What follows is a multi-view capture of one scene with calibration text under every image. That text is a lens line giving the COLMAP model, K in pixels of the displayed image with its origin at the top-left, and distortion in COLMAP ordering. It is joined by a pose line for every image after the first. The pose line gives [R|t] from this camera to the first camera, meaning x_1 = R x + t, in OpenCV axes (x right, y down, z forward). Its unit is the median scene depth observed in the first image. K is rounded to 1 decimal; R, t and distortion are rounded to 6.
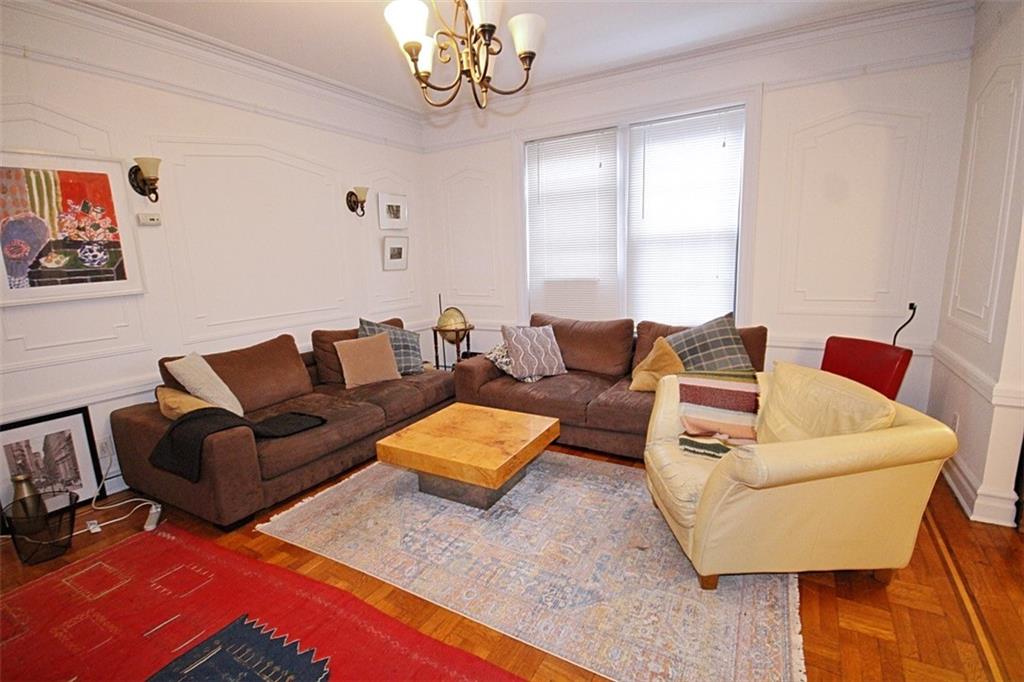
lens RADIAL K [[482.3, 0, 515.0], [0, 482.3, 343.3], [0, 0, 1]] dist [0.009377, -0.004413]
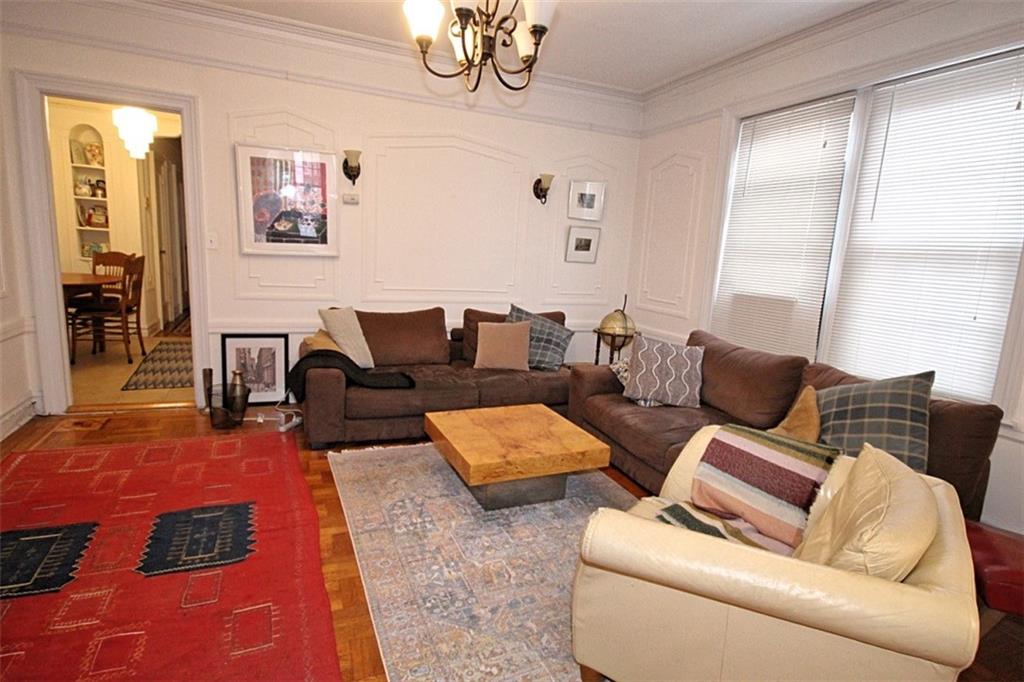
lens RADIAL K [[546.3, 0, 509.9], [0, 546.3, 341.4], [0, 0, 1]] dist [0.015992, 0.000291]
pose [[0.793251, 0.180132, -0.581640, 0.493817], [-0.193034, 0.980362, 0.040352, -0.030274], [0.577486, 0.080267, 0.812445, 0.115042]]
